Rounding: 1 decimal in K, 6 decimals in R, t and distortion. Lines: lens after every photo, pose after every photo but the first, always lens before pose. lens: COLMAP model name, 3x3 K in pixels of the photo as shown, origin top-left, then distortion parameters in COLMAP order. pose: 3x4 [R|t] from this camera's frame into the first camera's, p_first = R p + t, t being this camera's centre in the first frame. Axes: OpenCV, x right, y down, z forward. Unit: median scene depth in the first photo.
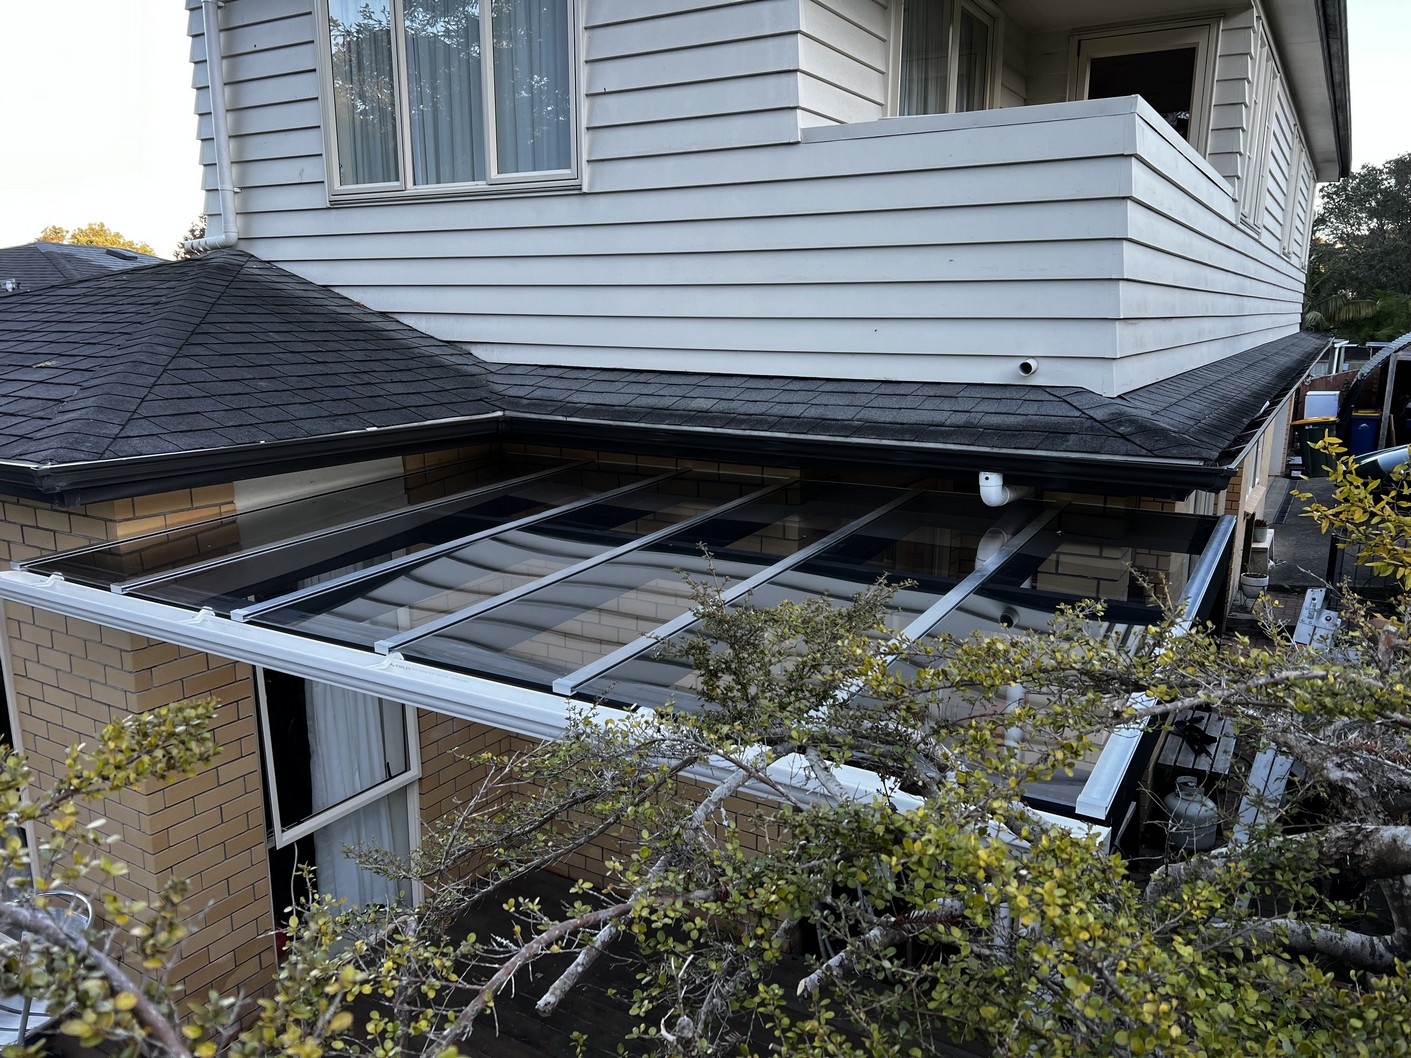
lens RADIAL K [[1079.9, 0, 709.3], [0, 1079.9, 537.6], [0, 0, 1]] dist [0.053243, -0.059498]
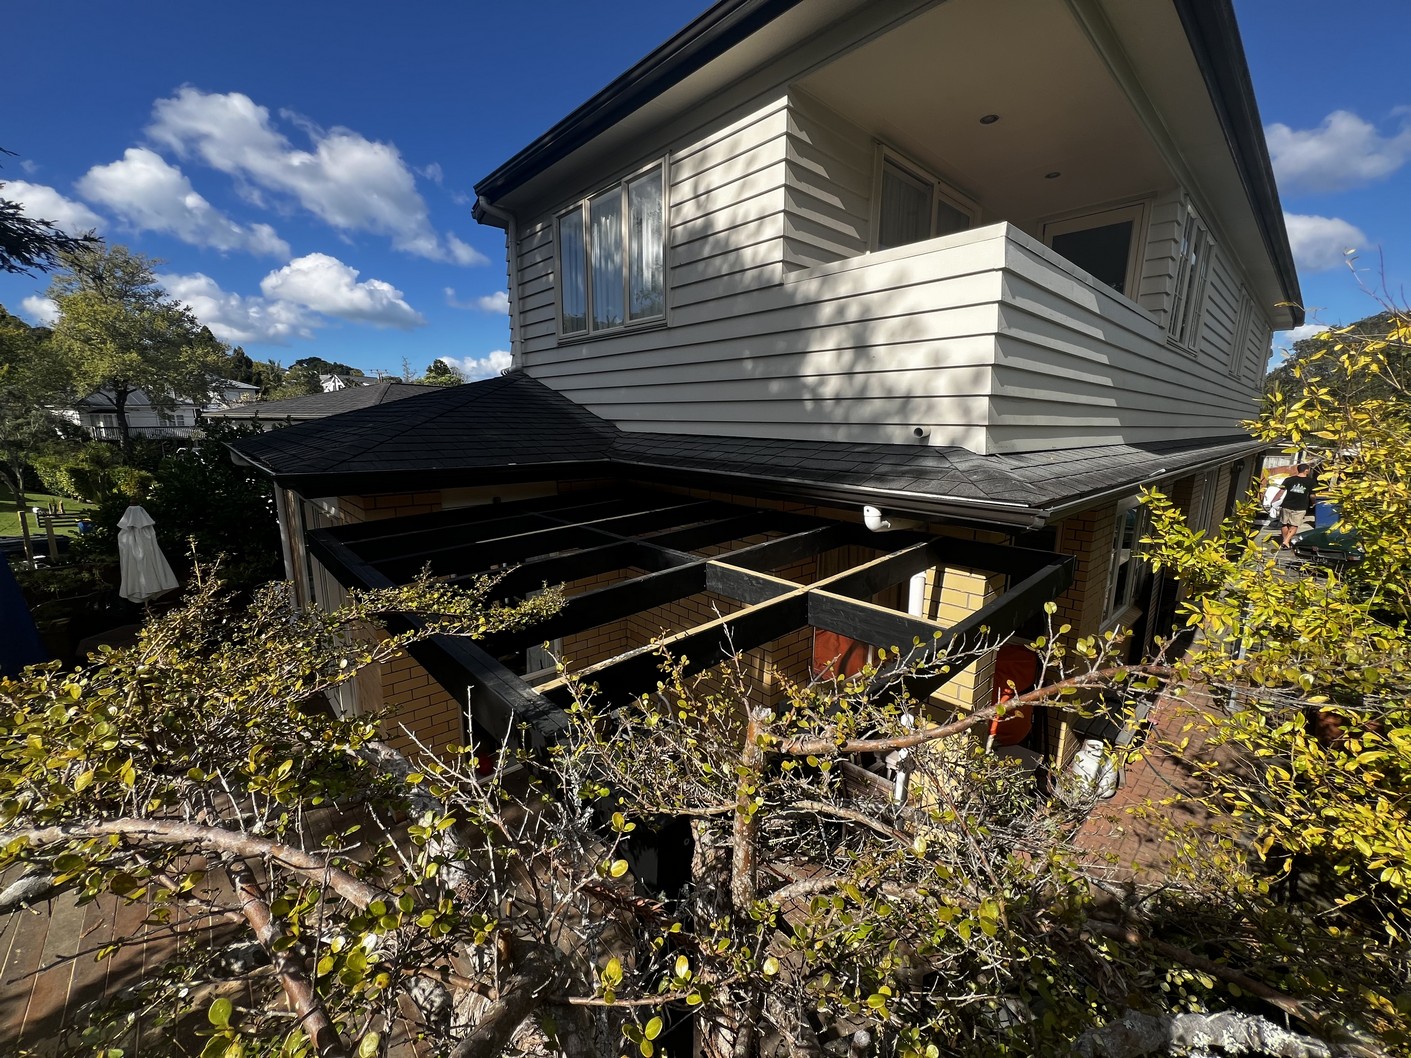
lens RADIAL K [[575.6, 0, 697.7], [0, 575.6, 528.2], [0, 0, 1]] dist [-0.001539, 0.000328]
pose [[0.955641, 0.060435, -0.288268, 0.207225], [-0.067227, 0.997643, -0.013711, -0.006631], [0.286760, 0.032482, 0.957452, 0.200338]]
